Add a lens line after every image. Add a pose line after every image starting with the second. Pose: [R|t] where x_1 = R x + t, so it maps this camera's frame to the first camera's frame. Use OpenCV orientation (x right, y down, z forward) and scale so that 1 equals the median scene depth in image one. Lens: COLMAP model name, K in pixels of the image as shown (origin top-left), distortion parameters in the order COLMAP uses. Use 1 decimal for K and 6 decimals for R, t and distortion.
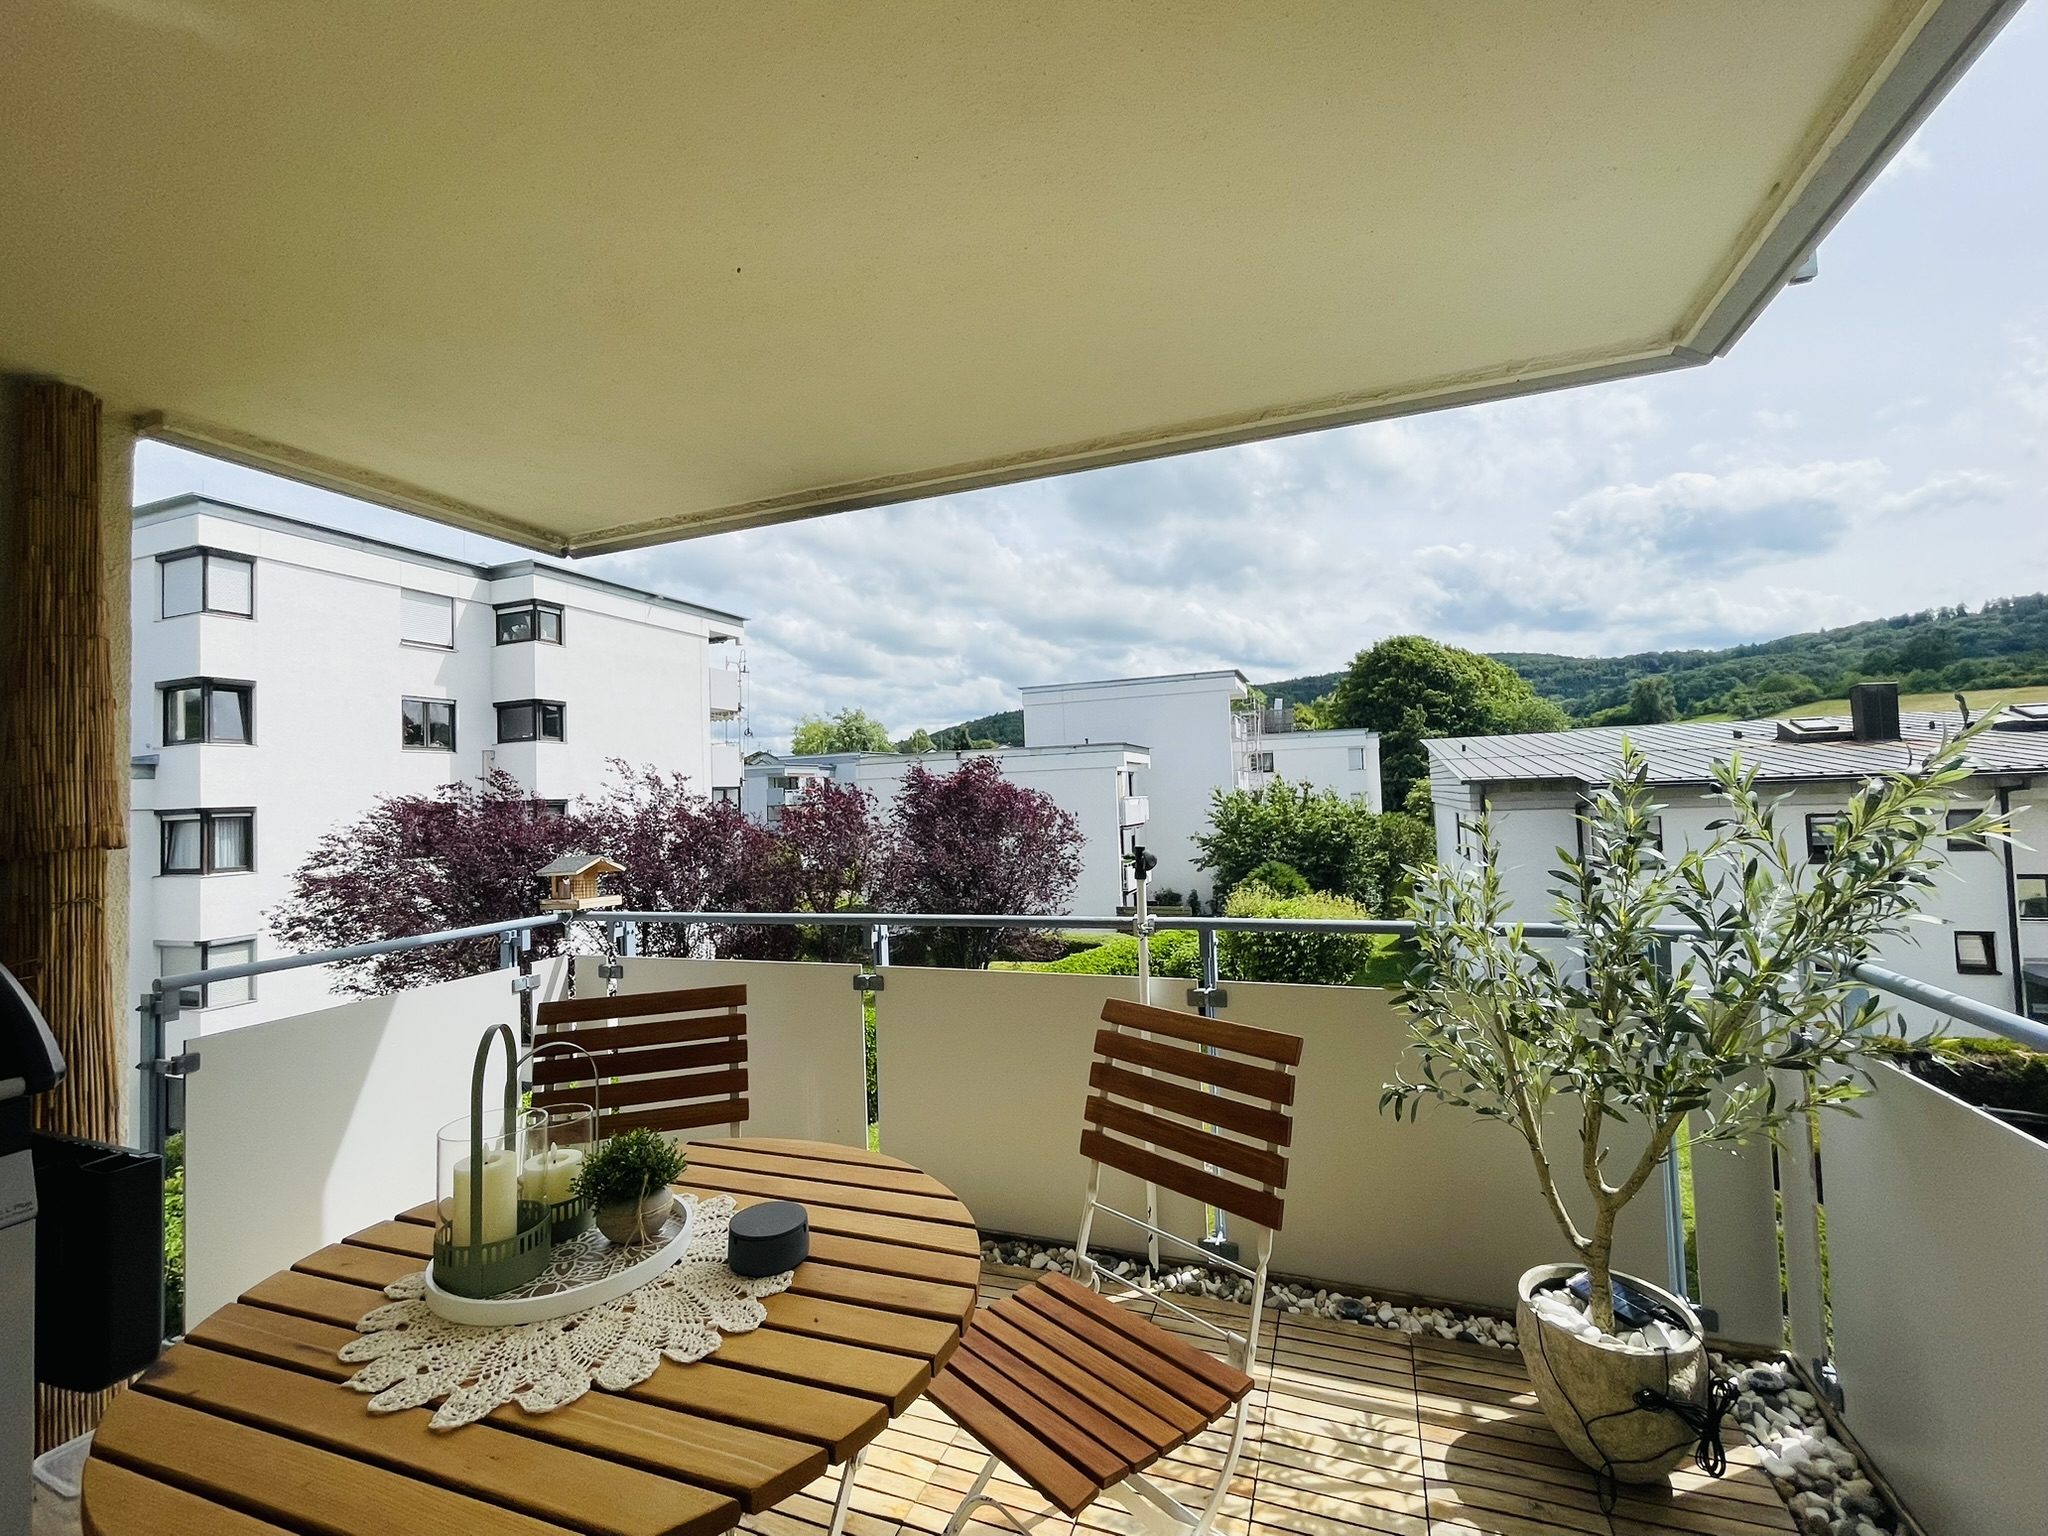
lens RADIAL K [[870.4, 0, 1027.0], [0, 870.4, 761.8], [0, 0, 1]] dist [-0.000341, -0.000710]
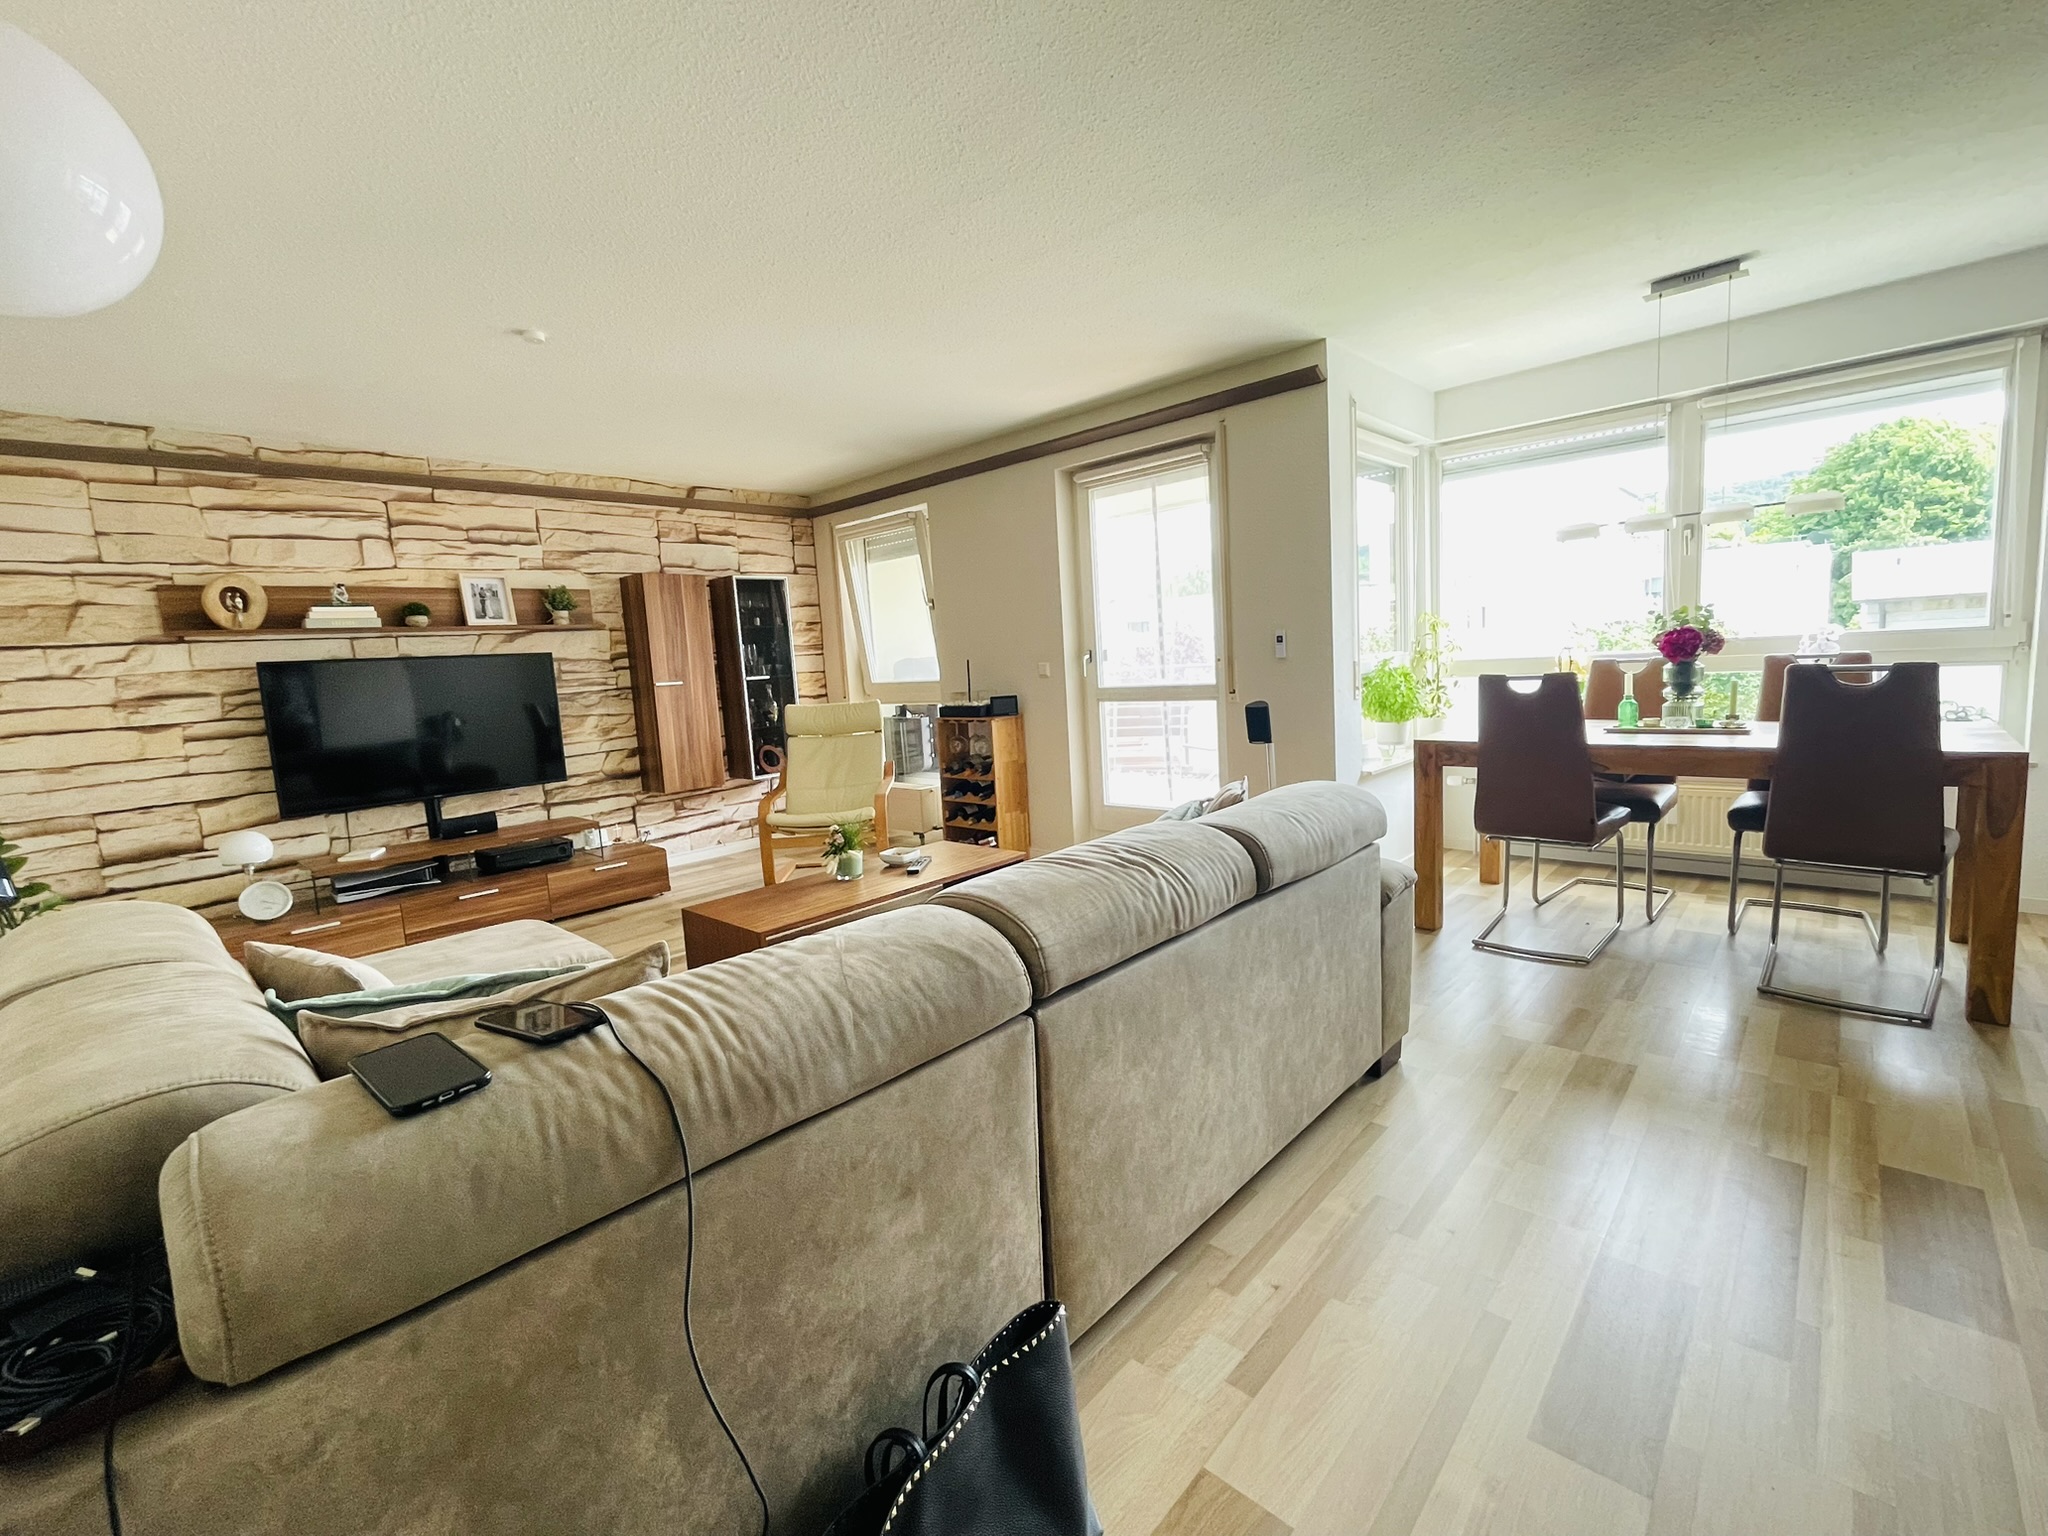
lens RADIAL K [[870.4, 0, 1030.9], [0, 870.4, 766.4], [0, 0, 1]] dist [-0.000341, -0.000710]
pose [[0.923122, 0.029845, -0.383347, 0.598869], [0.040598, 0.983845, 0.174360, -0.008041], [0.382358, -0.176518, 0.906997, -1.974701]]
